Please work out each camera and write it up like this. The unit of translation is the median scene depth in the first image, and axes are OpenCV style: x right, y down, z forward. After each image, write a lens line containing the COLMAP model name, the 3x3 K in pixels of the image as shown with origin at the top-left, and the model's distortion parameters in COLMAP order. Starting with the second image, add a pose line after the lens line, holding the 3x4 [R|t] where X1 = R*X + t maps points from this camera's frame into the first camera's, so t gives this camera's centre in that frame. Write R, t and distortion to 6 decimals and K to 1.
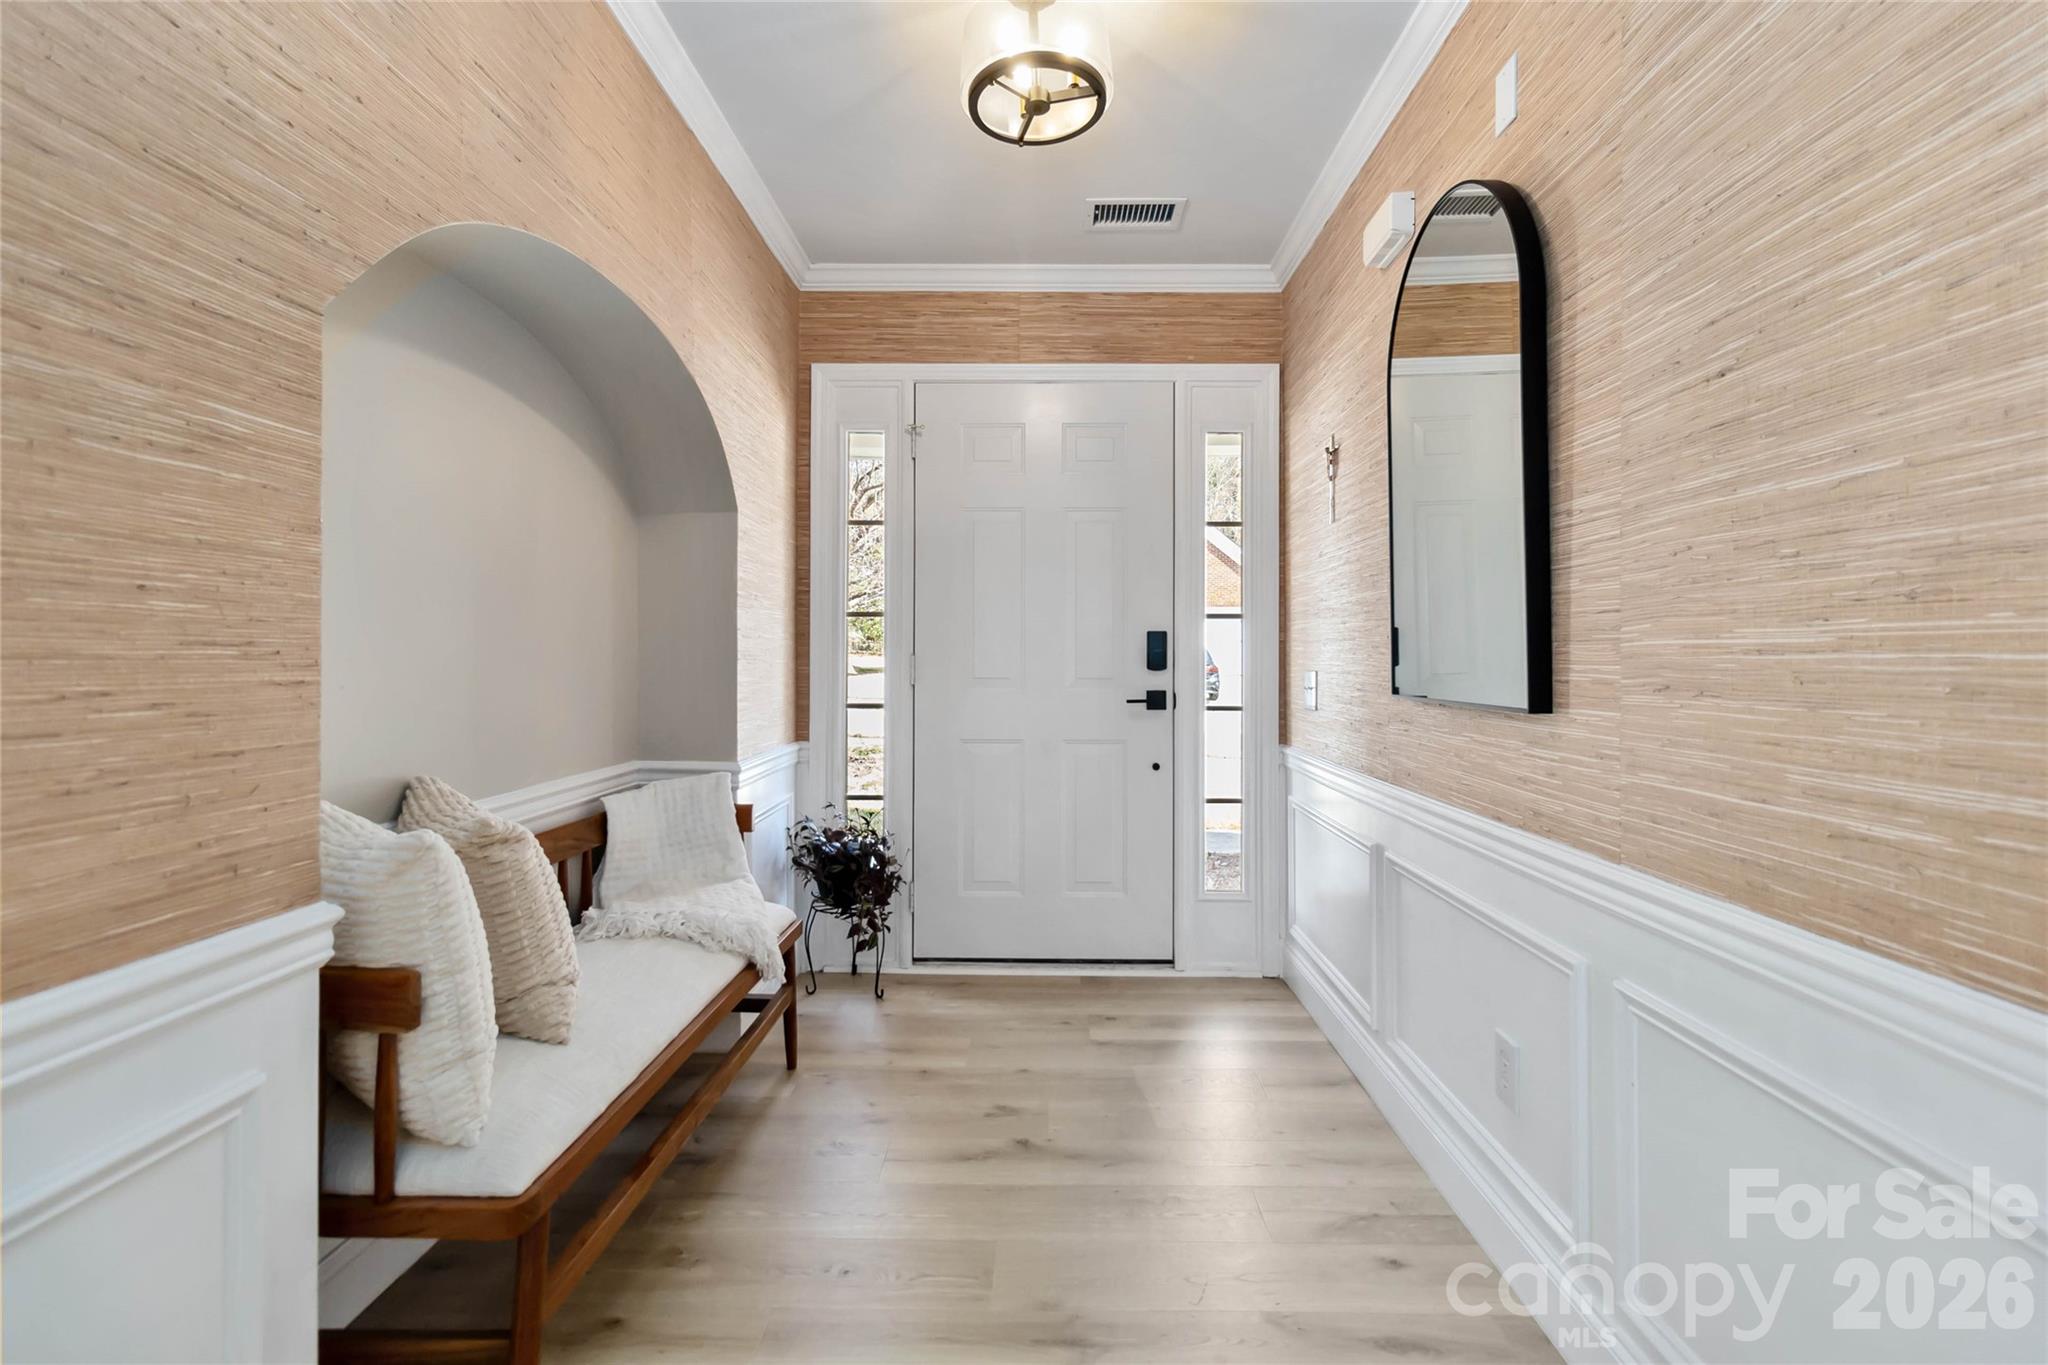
lens RADIAL K [[953.0, 0, 1033.0], [0, 953.0, 654.2], [0, 0, 1]] dist [0.000839, 0.001853]
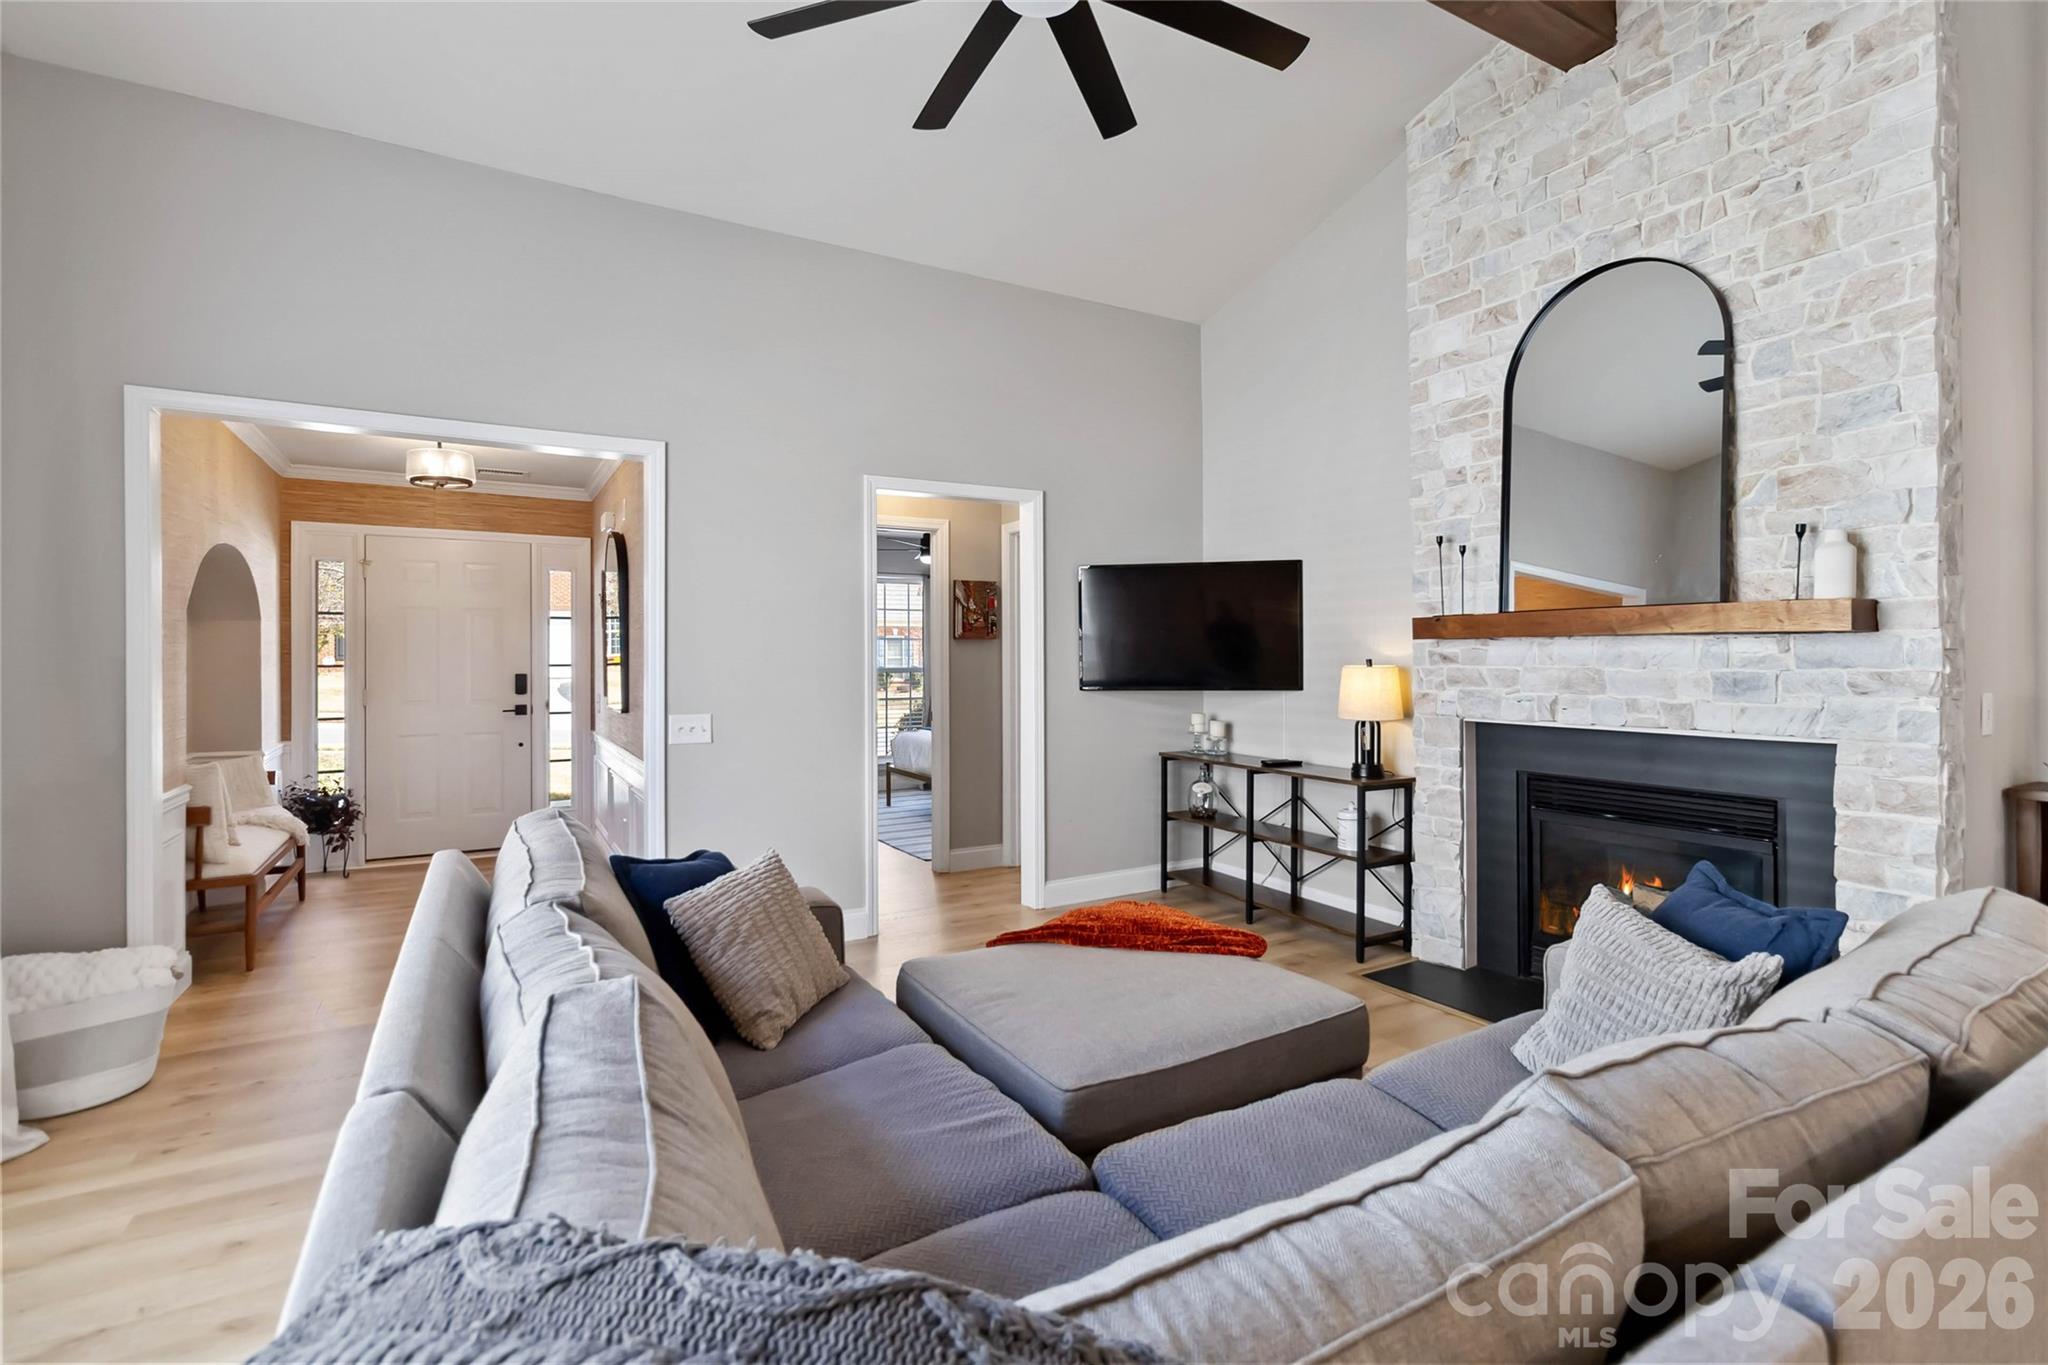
lens RADIAL K [[953.0, 0, 1033.0], [0, 953.0, 654.2], [0, 0, 1]] dist [0.000839, 0.001853]
pose [[0.858111, -0.004410, 0.513446, 0.031868], [0.001389, 0.999979, 0.006268, -0.078123], [-0.513463, -0.004666, 0.858099, -1.232753]]
